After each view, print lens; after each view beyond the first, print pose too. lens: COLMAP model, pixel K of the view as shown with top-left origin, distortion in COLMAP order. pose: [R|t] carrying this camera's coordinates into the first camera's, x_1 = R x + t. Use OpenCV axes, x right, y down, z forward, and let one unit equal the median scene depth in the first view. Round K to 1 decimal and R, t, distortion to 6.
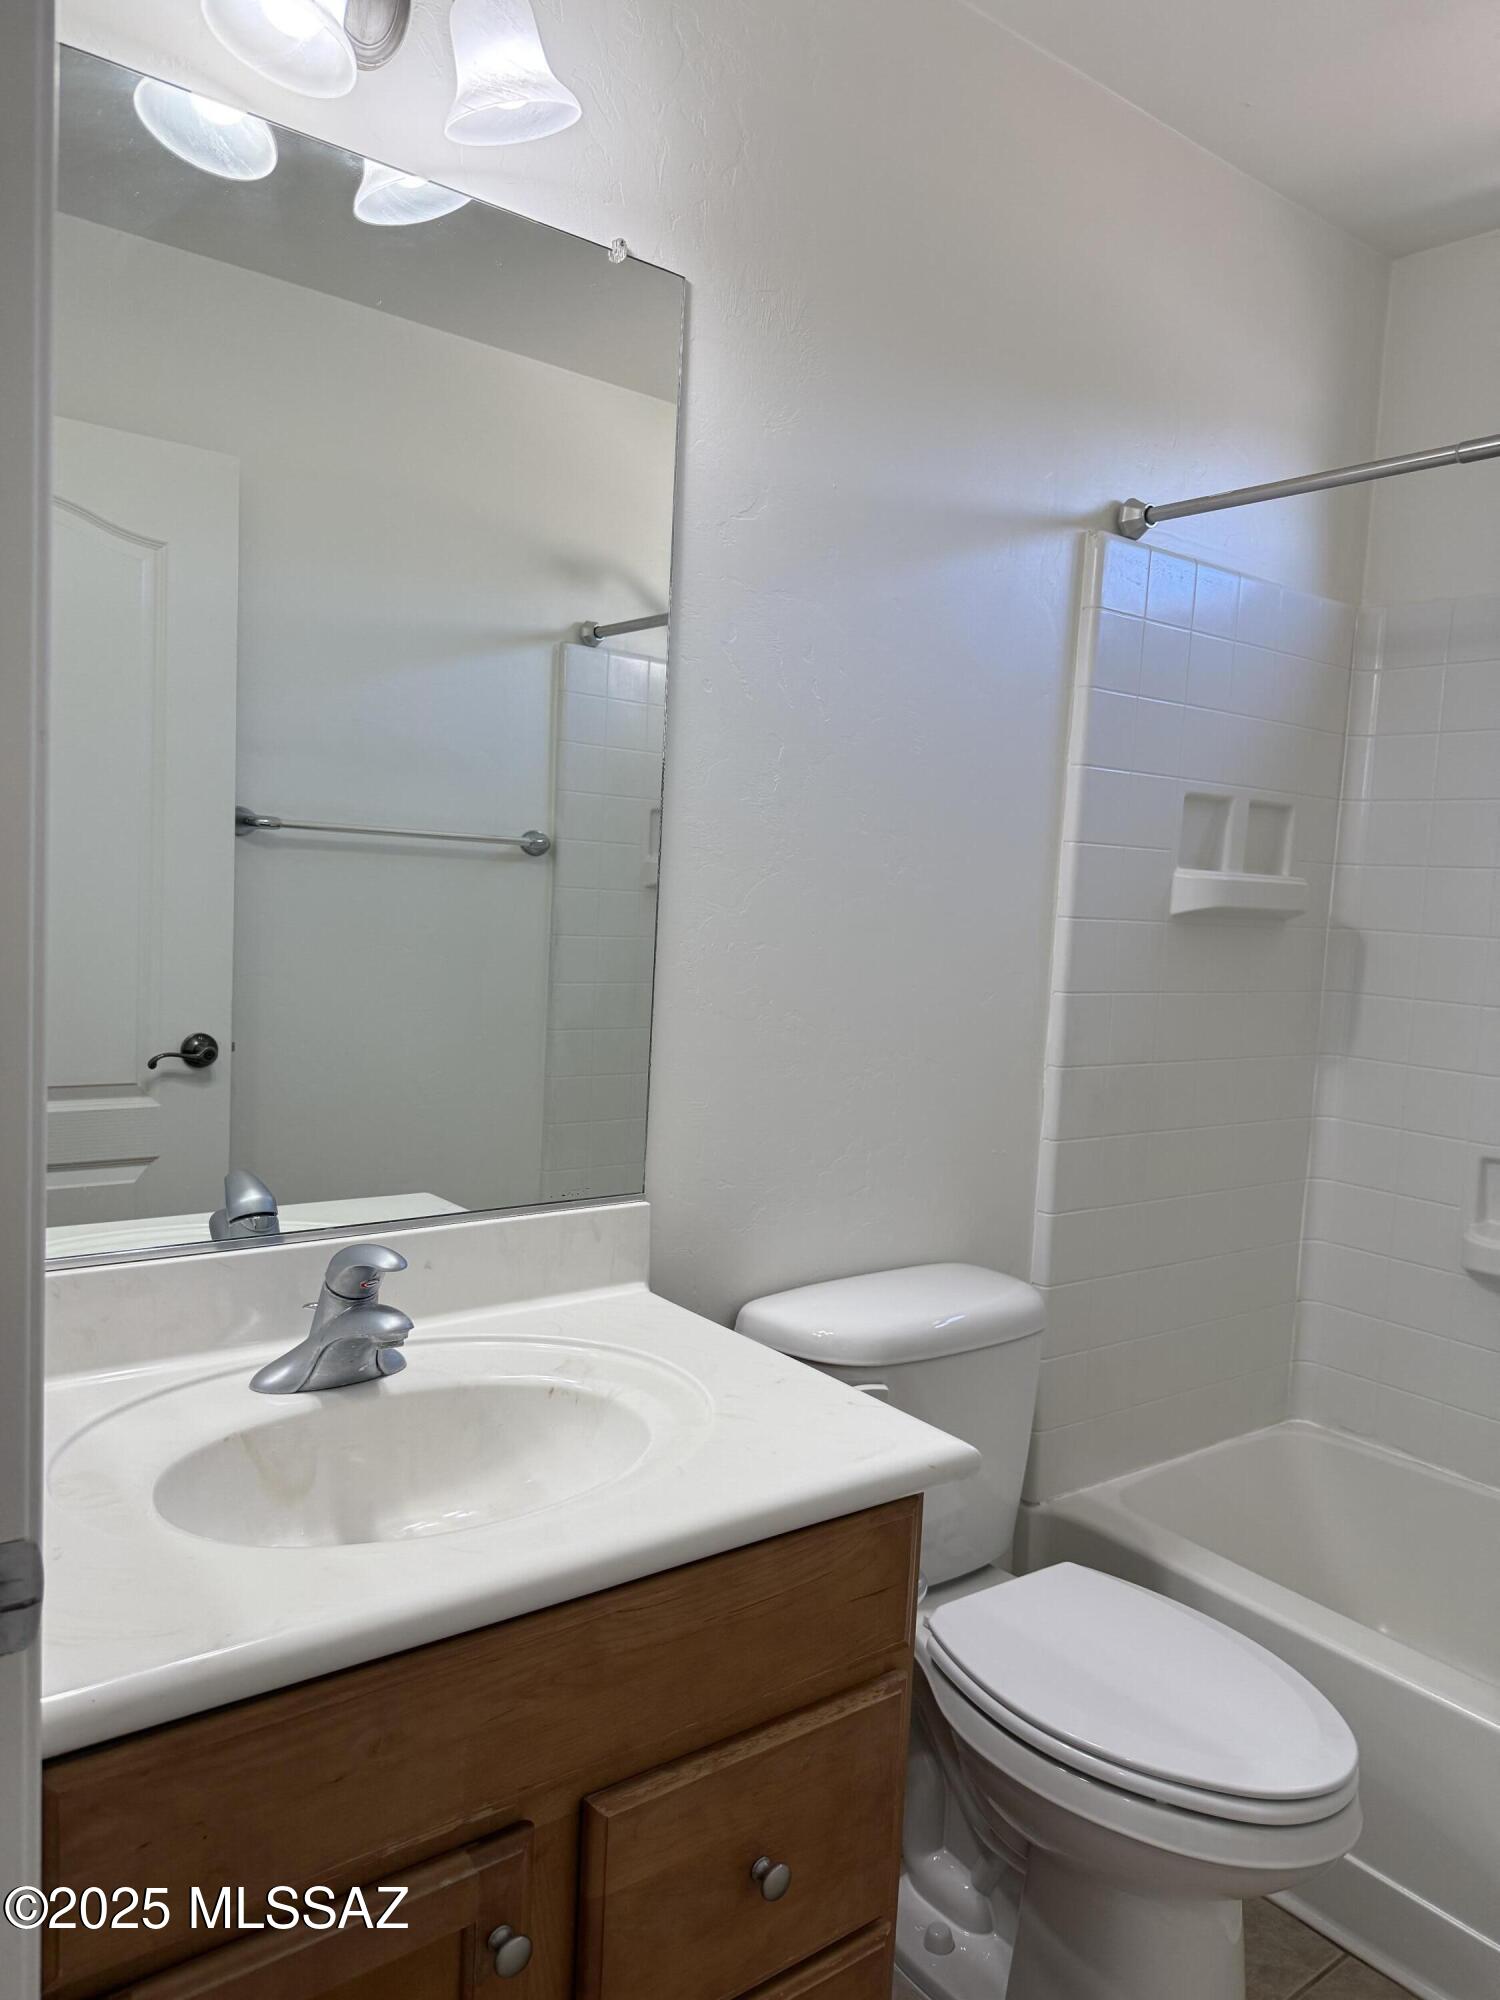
lens RADIAL K [[1403.2, 0, 758.0], [0, 1403.2, 1009.5], [0, 0, 1]] dist [0.079929, -0.148083]
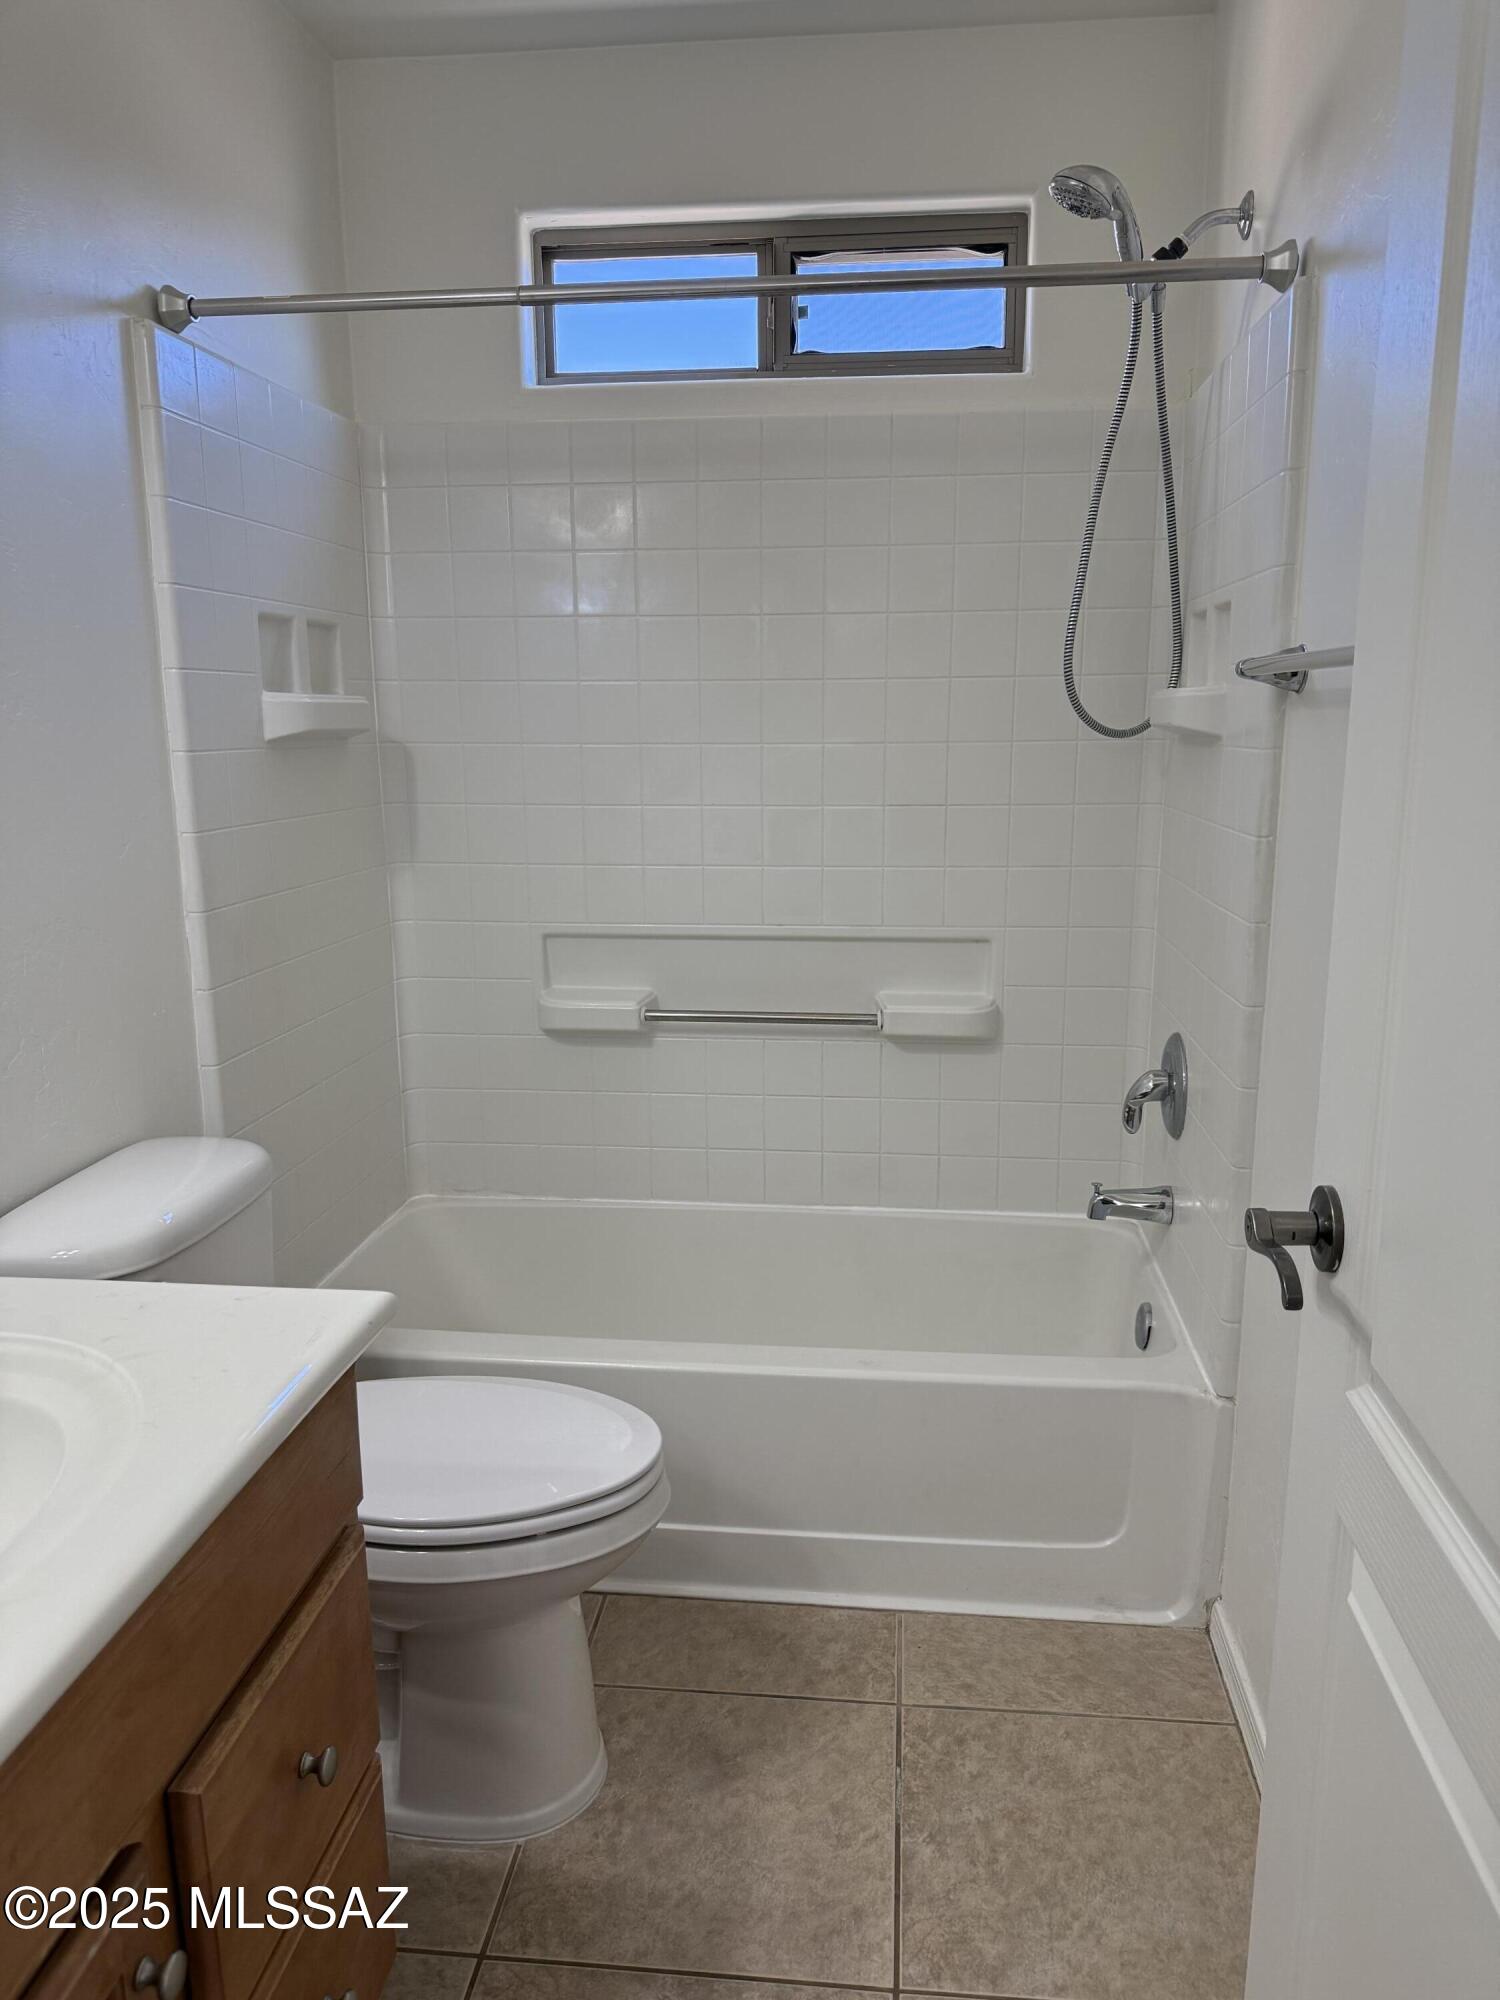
lens RADIAL K [[1403.2, 0, 758.0], [0, 1403.2, 1009.5], [0, 0, 1]] dist [0.079929, -0.148083]
pose [[0.685779, -0.202012, 0.699213, -0.200987], [0.101851, 0.977892, 0.182632, -0.030077], [-0.720648, -0.054029, 0.691193, 0.066455]]
